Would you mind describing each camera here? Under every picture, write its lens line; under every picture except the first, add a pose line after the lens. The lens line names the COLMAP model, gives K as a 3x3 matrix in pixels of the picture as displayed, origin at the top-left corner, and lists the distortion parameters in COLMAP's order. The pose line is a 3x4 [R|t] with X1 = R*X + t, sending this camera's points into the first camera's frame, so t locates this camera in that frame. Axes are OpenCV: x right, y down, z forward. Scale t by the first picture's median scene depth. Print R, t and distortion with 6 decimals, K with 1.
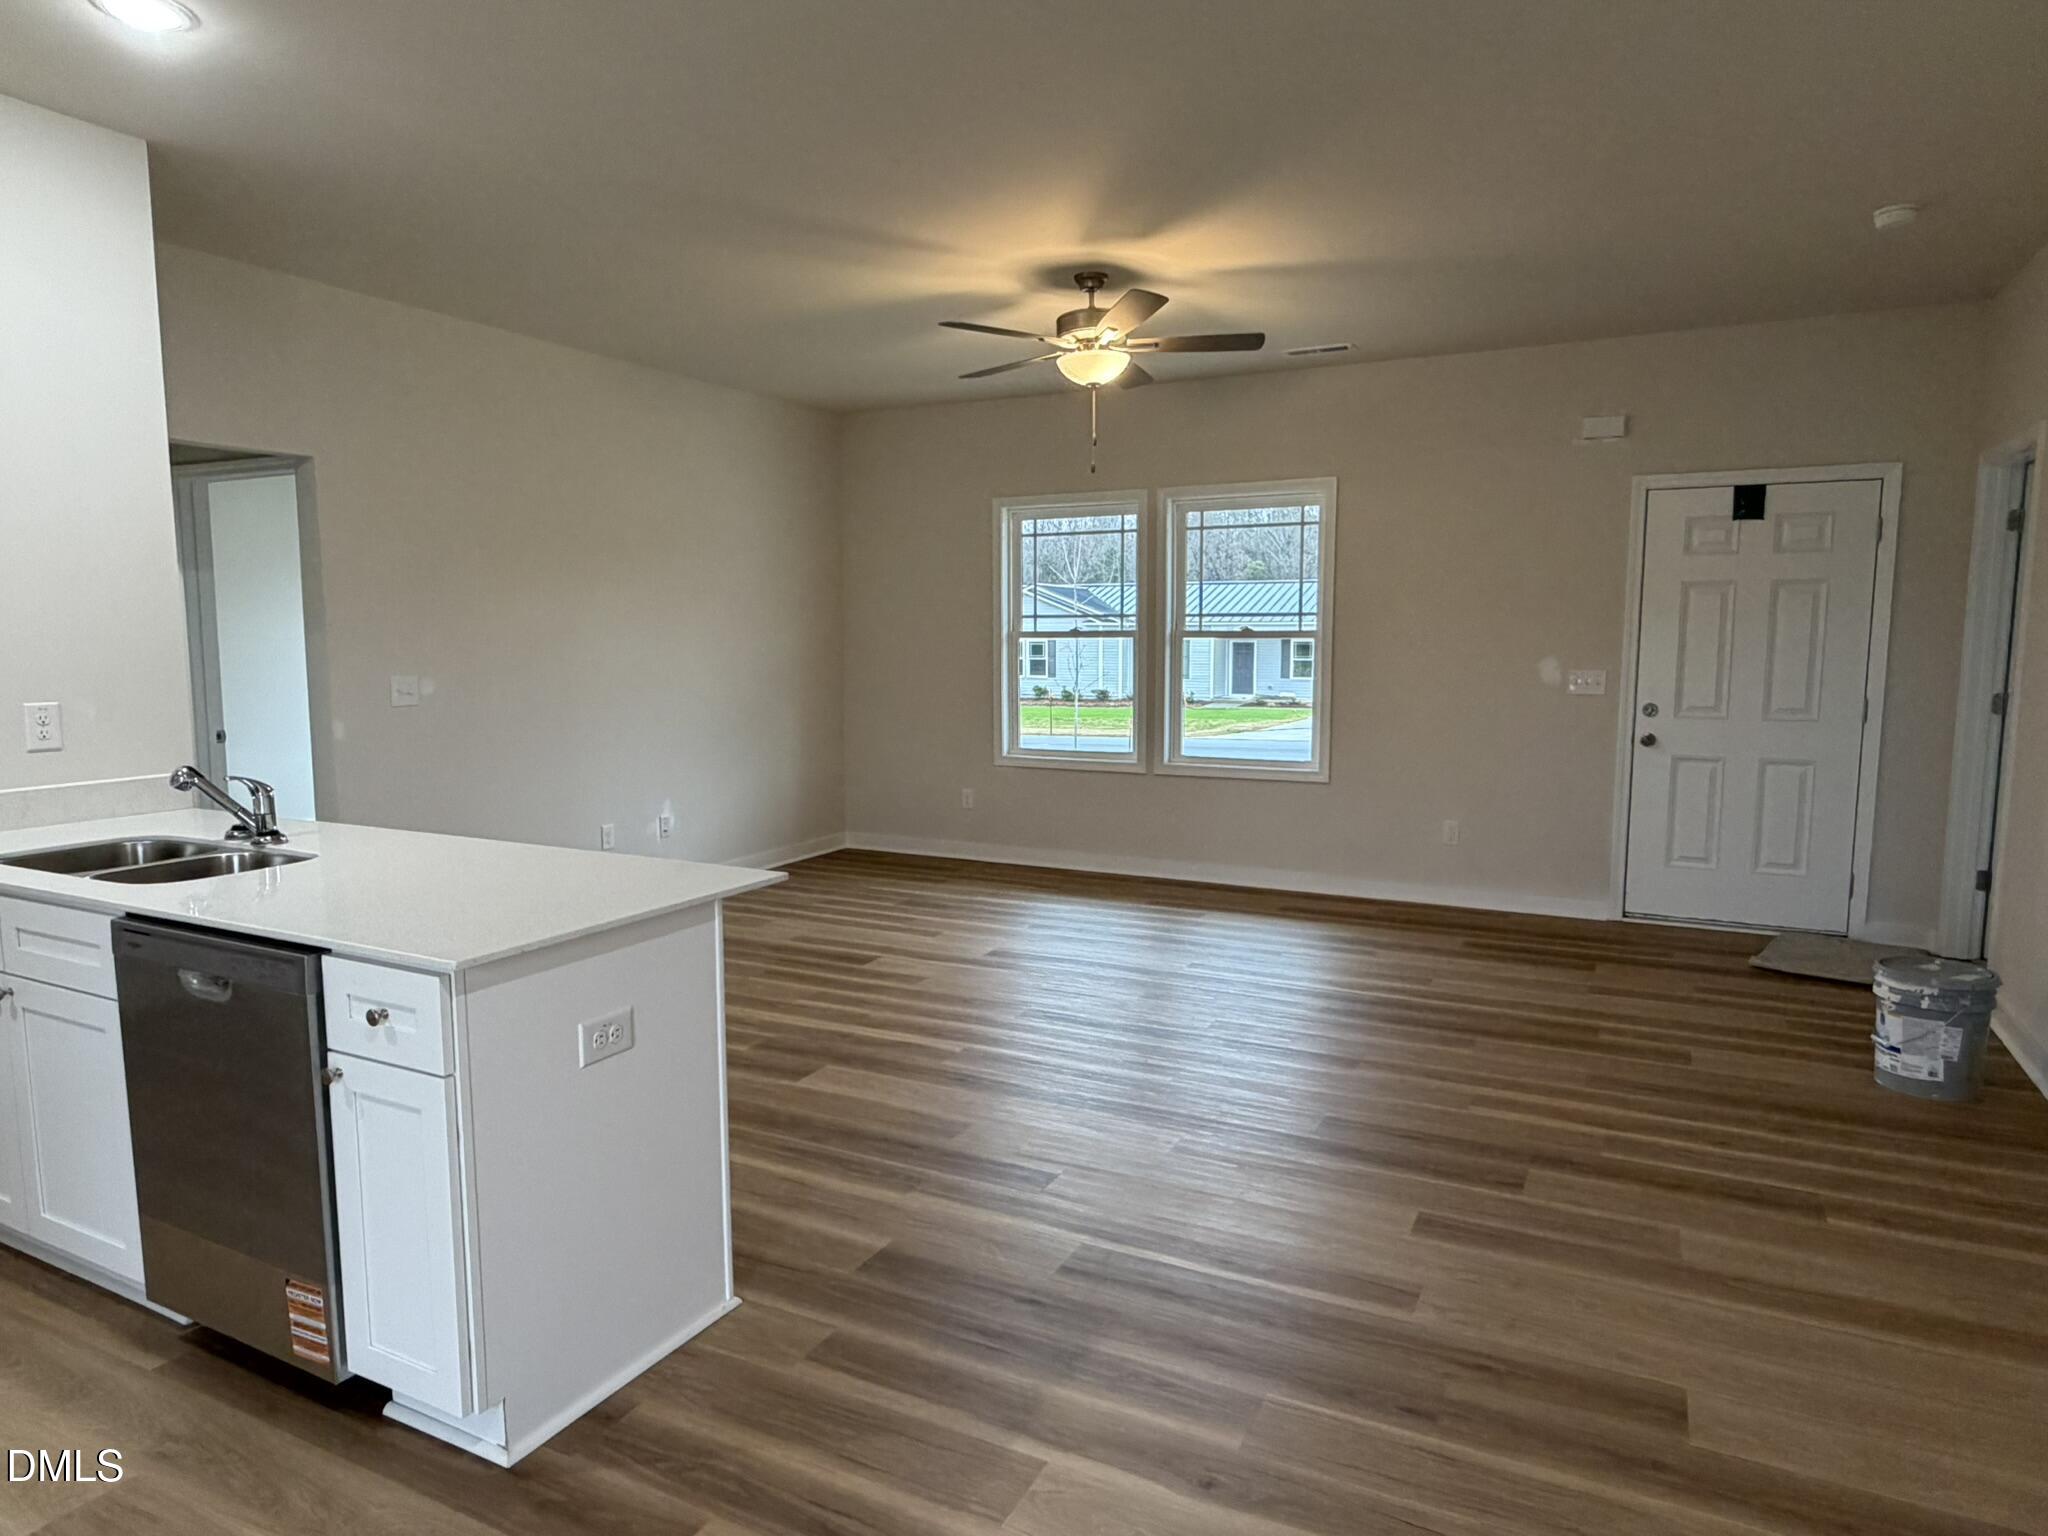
lens RADIAL K [[1267.1, 0, 996.3], [0, 1267.1, 777.1], [0, 0, 1]] dist [-0.000530, -0.001904]
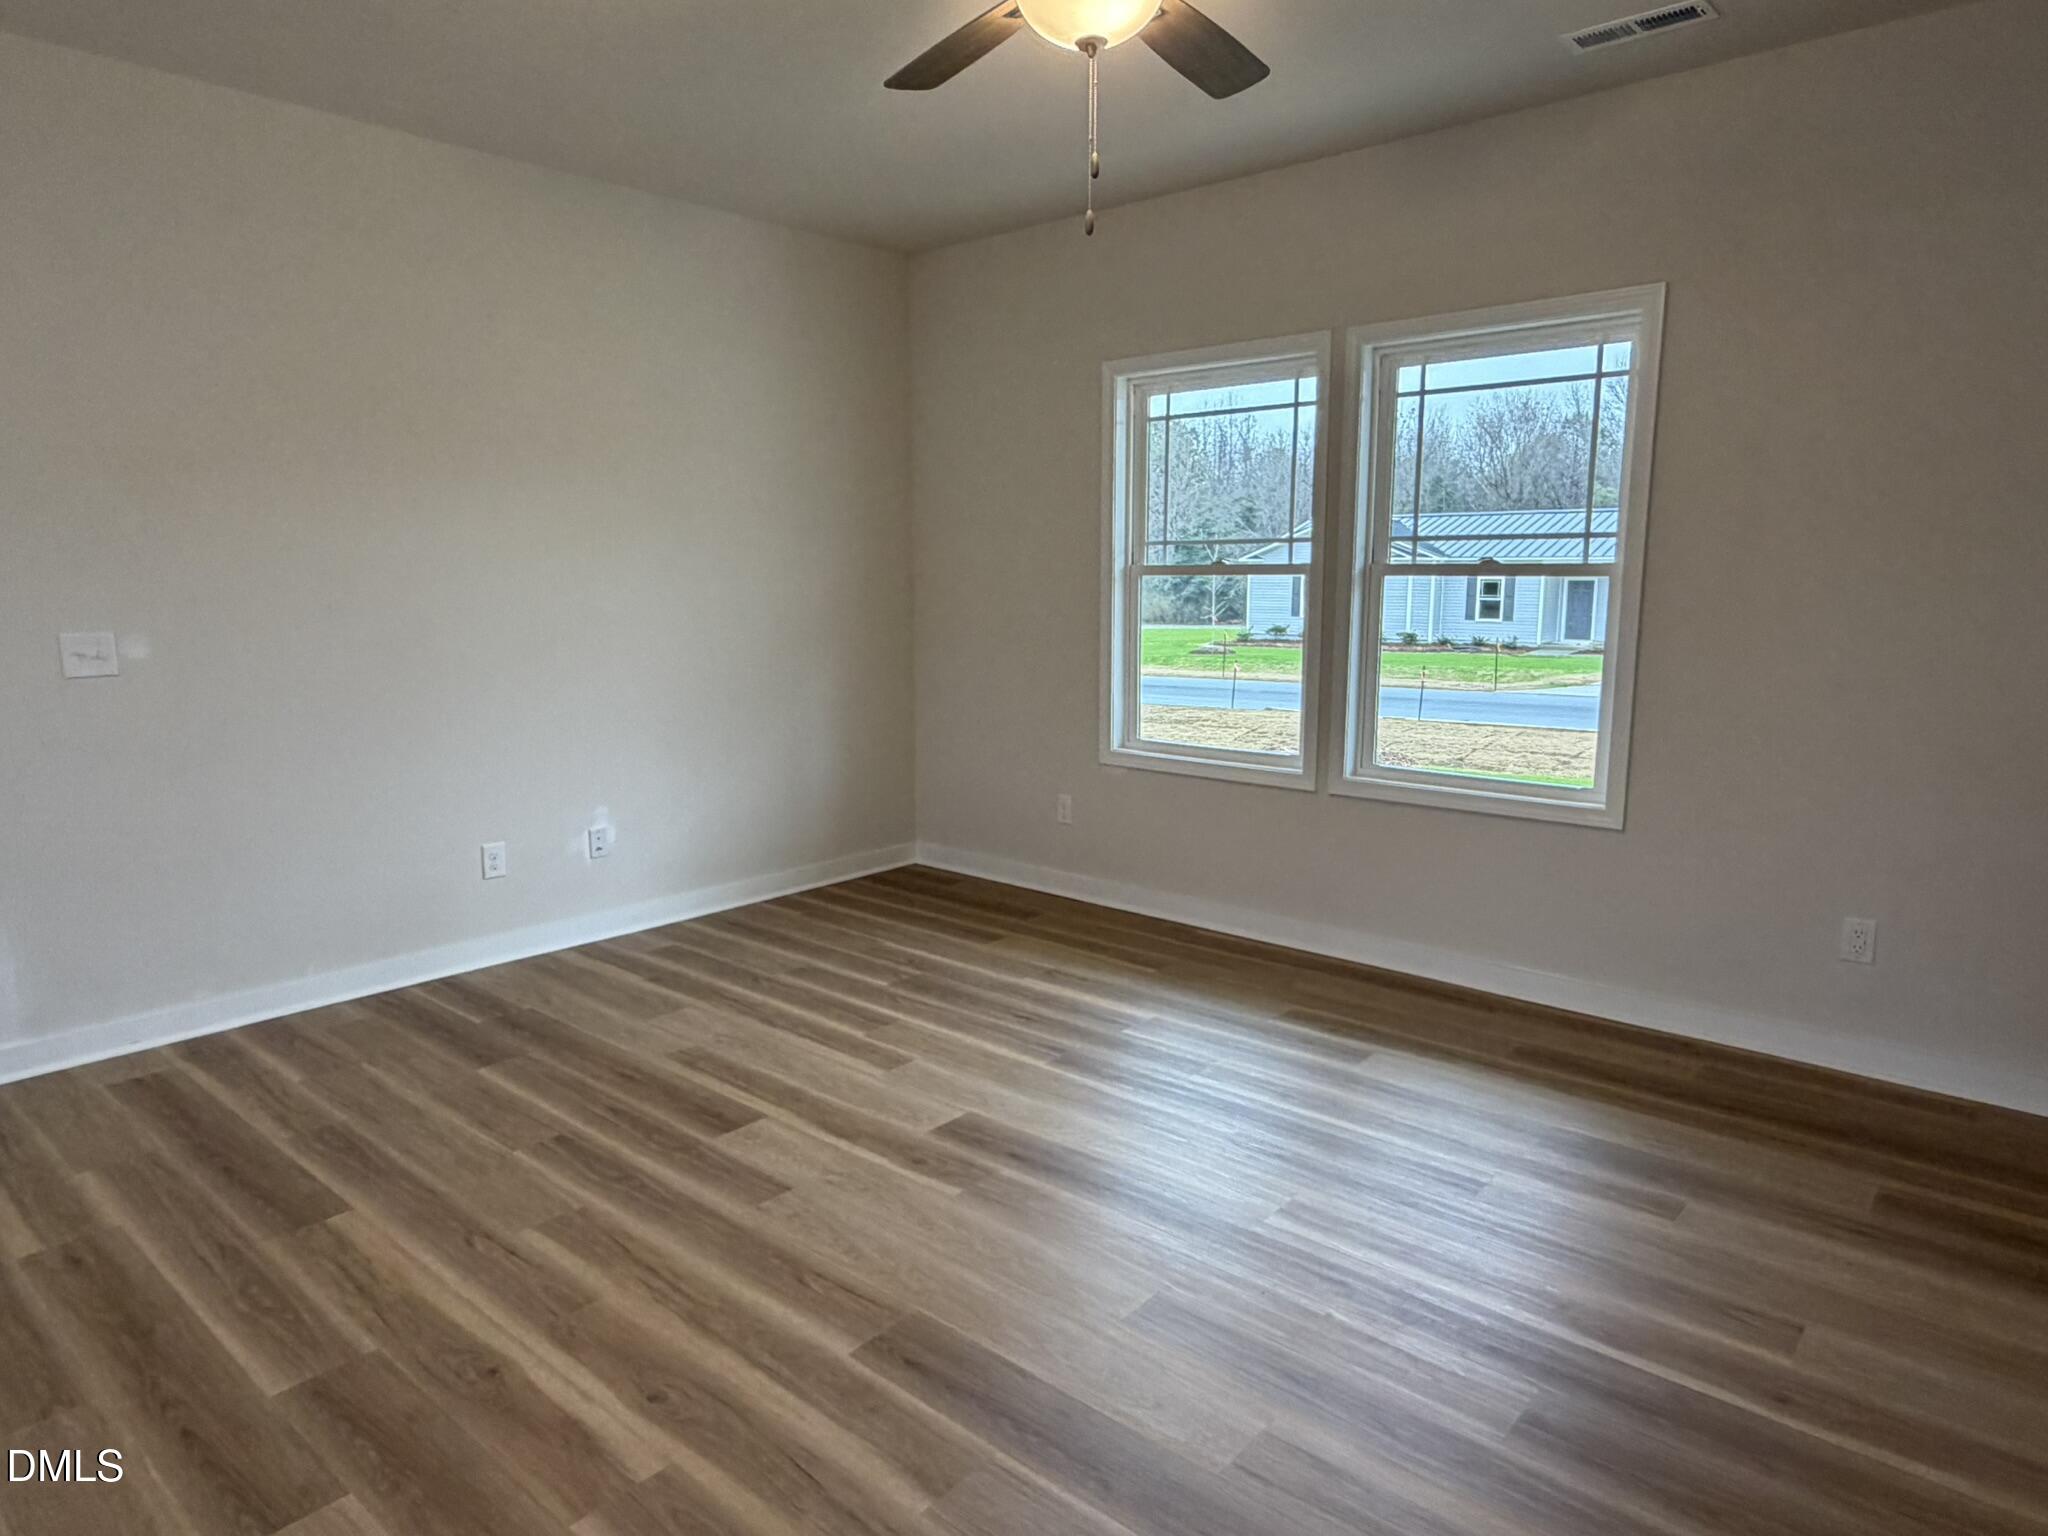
lens RADIAL K [[1267.1, 0, 996.3], [0, 1267.1, 777.1], [0, 0, 1]] dist [-0.000530, -0.001904]
pose [[0.970350, 0.040194, -0.238340, 0.116523], [-0.028279, 0.998183, 0.053204, -0.039985], [0.240045, -0.044886, 0.969723, 0.356712]]
